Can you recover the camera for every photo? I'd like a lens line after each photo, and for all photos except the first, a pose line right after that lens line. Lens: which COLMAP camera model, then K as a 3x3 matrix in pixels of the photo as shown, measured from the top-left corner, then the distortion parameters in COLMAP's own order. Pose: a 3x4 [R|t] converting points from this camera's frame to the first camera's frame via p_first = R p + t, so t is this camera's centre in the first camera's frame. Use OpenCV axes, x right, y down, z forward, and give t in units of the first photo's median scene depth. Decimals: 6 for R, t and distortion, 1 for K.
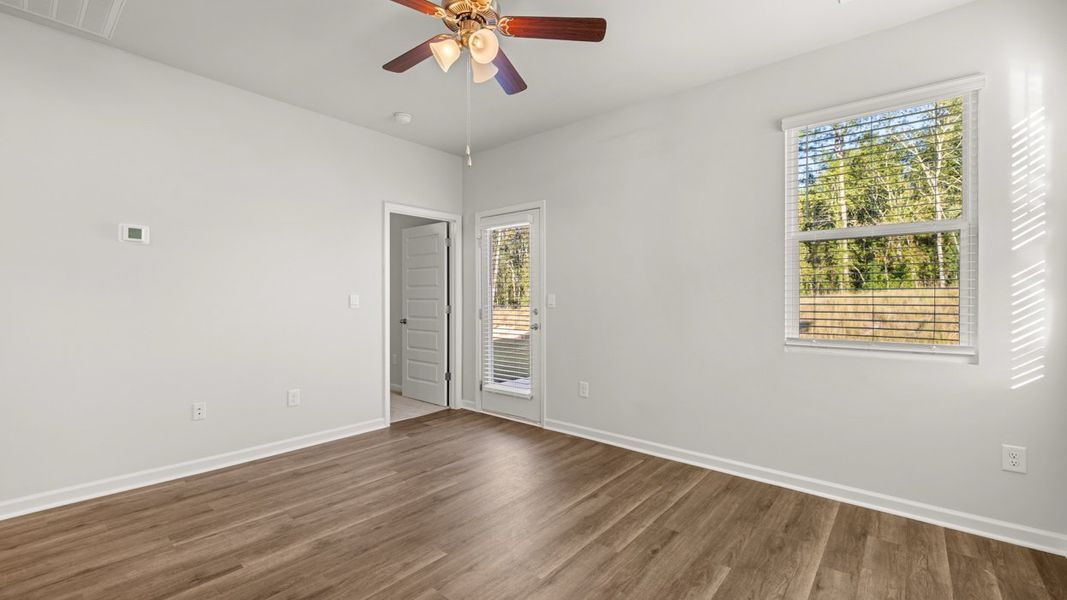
lens RADIAL K [[444.4, 0, 529.1], [0, 444.4, 302.8], [0, 0, 1]] dist [0.000214, 0.000070]
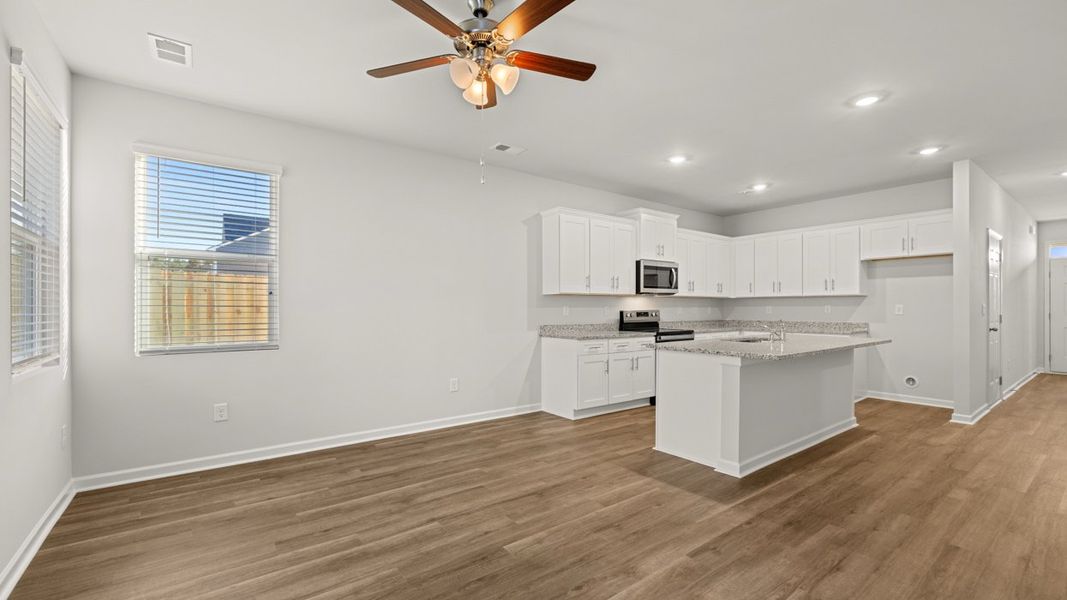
lens RADIAL K [[444.4, 0, 529.1], [0, 444.4, 302.8], [0, 0, 1]] dist [0.000214, 0.000070]
pose [[-0.974796, -0.000236, 0.223098, -0.489058], [-0.000709, 0.999998, -0.002038, -0.020129], [-0.223097, -0.002144, -0.974794, 2.051462]]
